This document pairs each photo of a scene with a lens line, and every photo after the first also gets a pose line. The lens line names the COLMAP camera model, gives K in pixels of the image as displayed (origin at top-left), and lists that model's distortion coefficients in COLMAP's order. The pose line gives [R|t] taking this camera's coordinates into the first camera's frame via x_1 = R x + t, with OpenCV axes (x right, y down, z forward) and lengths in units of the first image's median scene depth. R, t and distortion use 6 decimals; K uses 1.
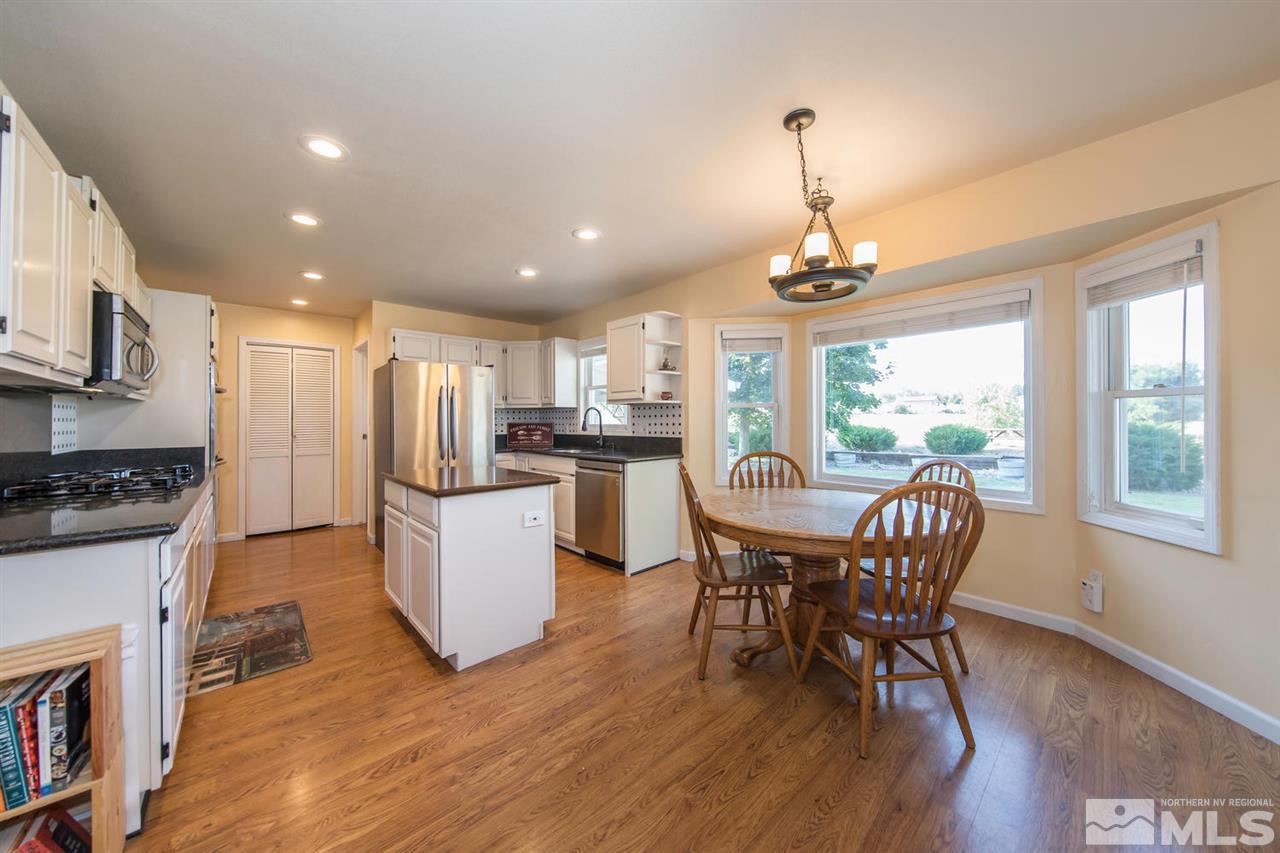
lens RADIAL K [[439.0, 0, 659.8], [0, 439.0, 409.0], [0, 0, 1]] dist [0.000722, -0.004252]
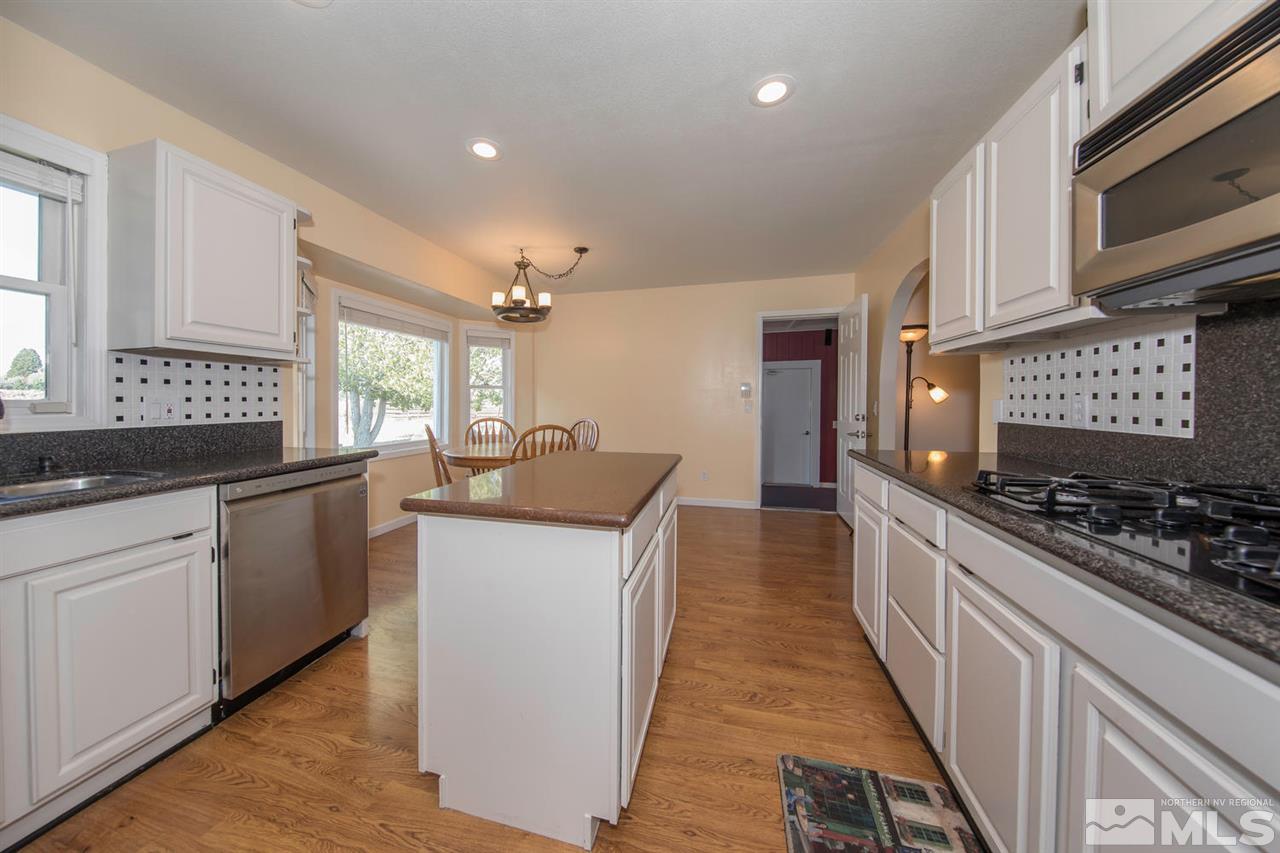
lens RADIAL K [[407.6, 0, 634.1], [0, 407.6, 405.3], [0, 0, 1]] dist [-0.000189, -0.000019]
pose [[-0.539905, 0.000514, 0.841726, -0.711964], [-0.012521, 0.999884, -0.008642, 0.042802], [-0.841633, -0.015205, -0.539836, 0.906392]]
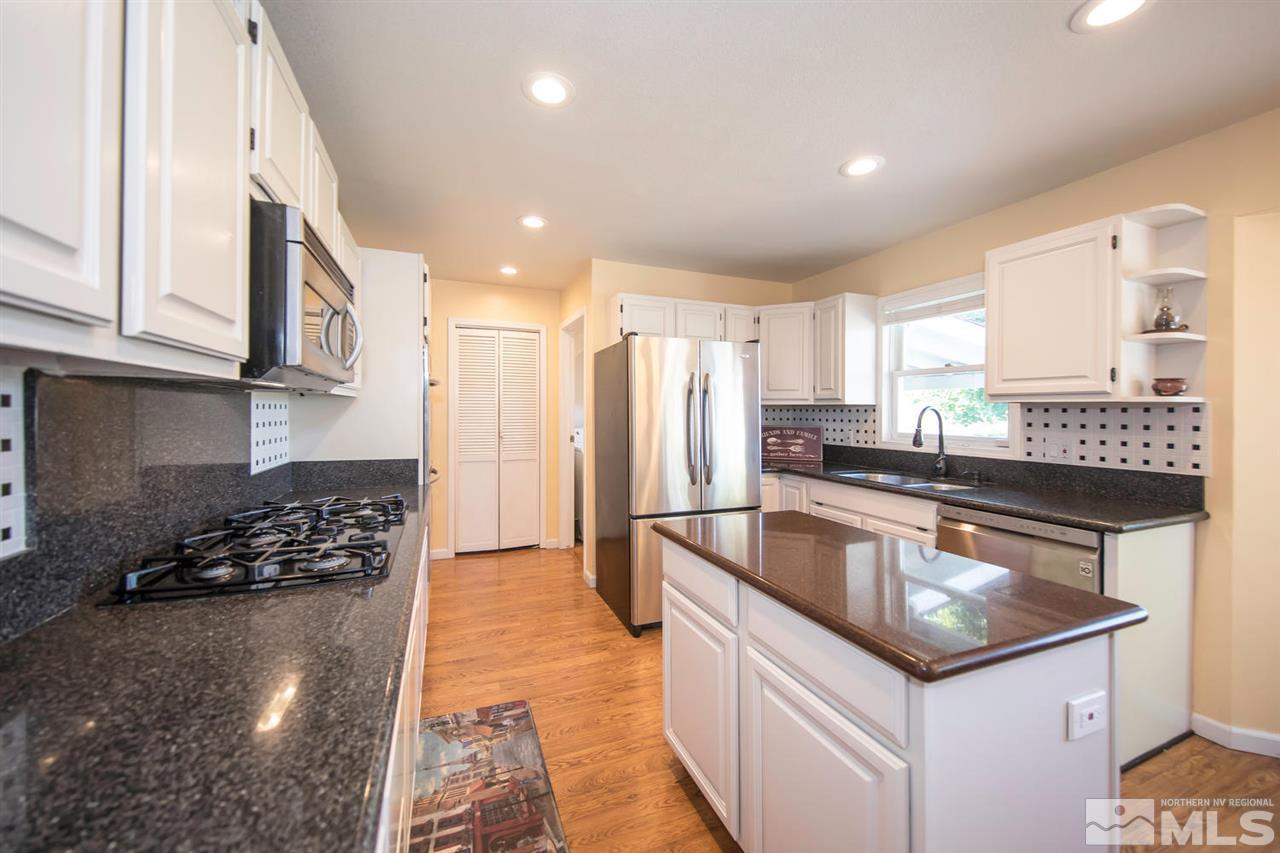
lens RADIAL K [[481.7, 0, 636.0], [0, 481.7, 407.0], [0, 0, 1]] dist [-0.000846, -0.000057]
pose [[0.929563, 0.011070, -0.368496, -0.327685], [-0.004497, 0.999815, 0.018690, -0.015129], [0.368635, -0.015716, 0.929441, 0.311400]]
